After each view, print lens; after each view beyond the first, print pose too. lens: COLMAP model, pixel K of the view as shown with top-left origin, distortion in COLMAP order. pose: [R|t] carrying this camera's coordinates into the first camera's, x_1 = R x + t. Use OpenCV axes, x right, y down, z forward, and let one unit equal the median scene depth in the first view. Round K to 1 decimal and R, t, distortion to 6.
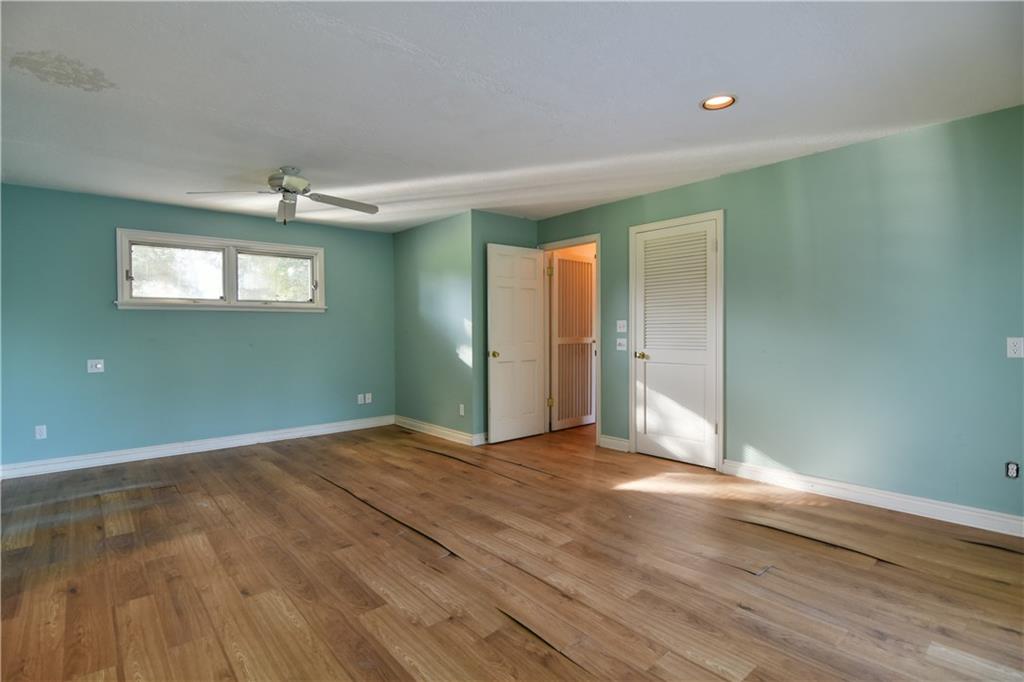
lens RADIAL K [[513.0, 0, 513.1], [0, 513.0, 337.7], [0, 0, 1]] dist [0.002315, 0.001024]
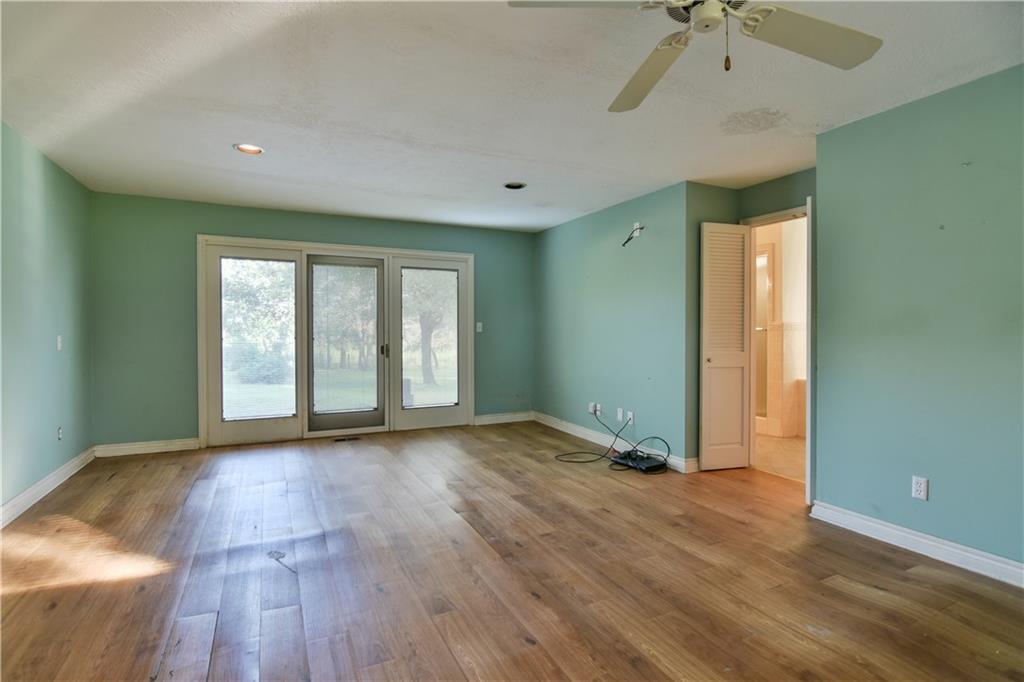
lens RADIAL K [[513.0, 0, 509.8], [0, 513.0, 337.5], [0, 0, 1]] dist [0.002315, 0.001024]
pose [[-0.965662, 0.003693, 0.259776, -0.539744], [0.012963, 0.999338, 0.033983, -0.025342], [-0.259479, 0.036183, -0.965071, 2.056702]]
